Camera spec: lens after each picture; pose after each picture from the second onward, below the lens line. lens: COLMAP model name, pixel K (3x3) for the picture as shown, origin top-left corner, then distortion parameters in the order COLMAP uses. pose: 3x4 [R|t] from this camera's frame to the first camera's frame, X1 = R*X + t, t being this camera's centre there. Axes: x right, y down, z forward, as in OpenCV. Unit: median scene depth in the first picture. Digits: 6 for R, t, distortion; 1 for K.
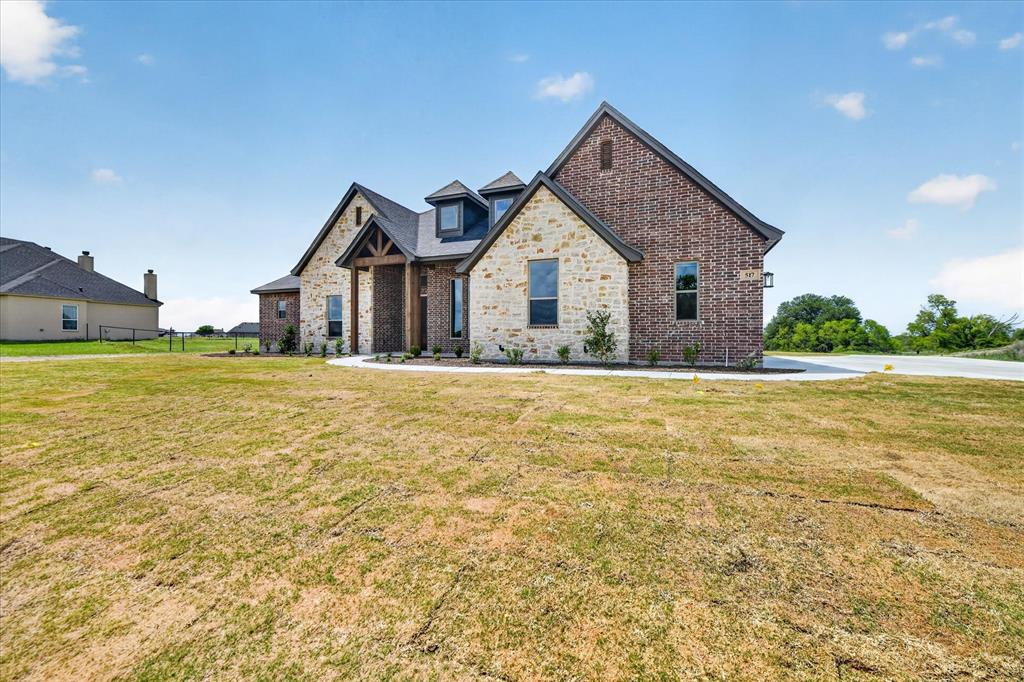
lens RADIAL K [[410.0, 0, 515.7], [0, 410.0, 340.9], [0, 0, 1]] dist [-0.008415, -0.000338]
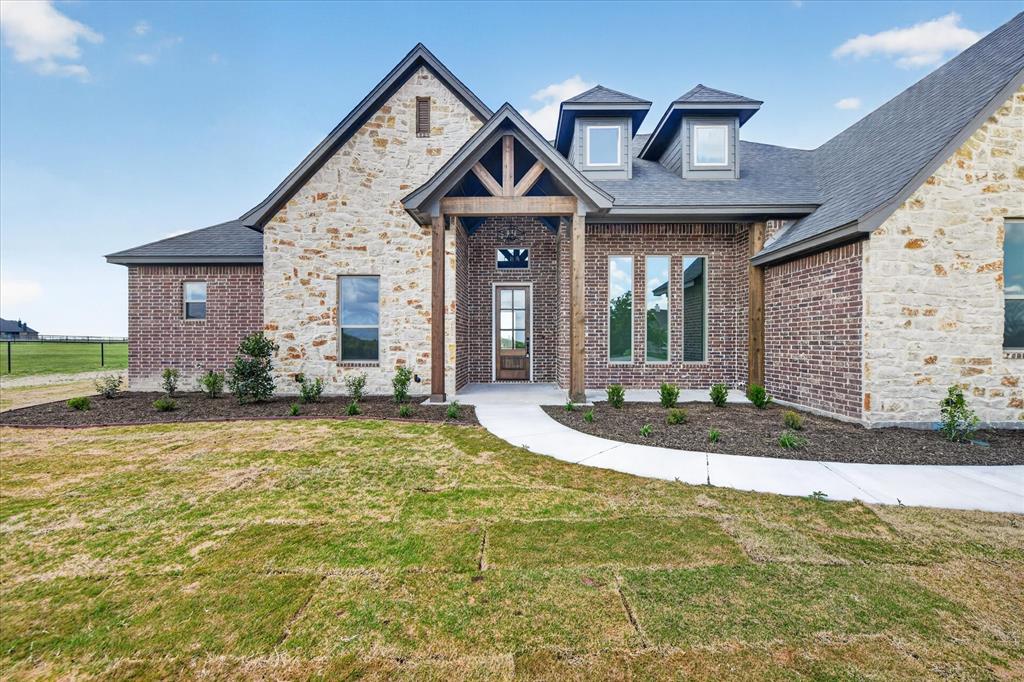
lens RADIAL K [[410.0, 0, 515.7], [0, 410.0, 340.9], [0, 0, 1]] dist [-0.008415, -0.000338]
pose [[0.936525, 0.000077, 0.350602, -0.461081], [0.001147, 0.999994, -0.003284, -0.033525], [-0.350600, 0.003477, 0.936519, 0.512330]]
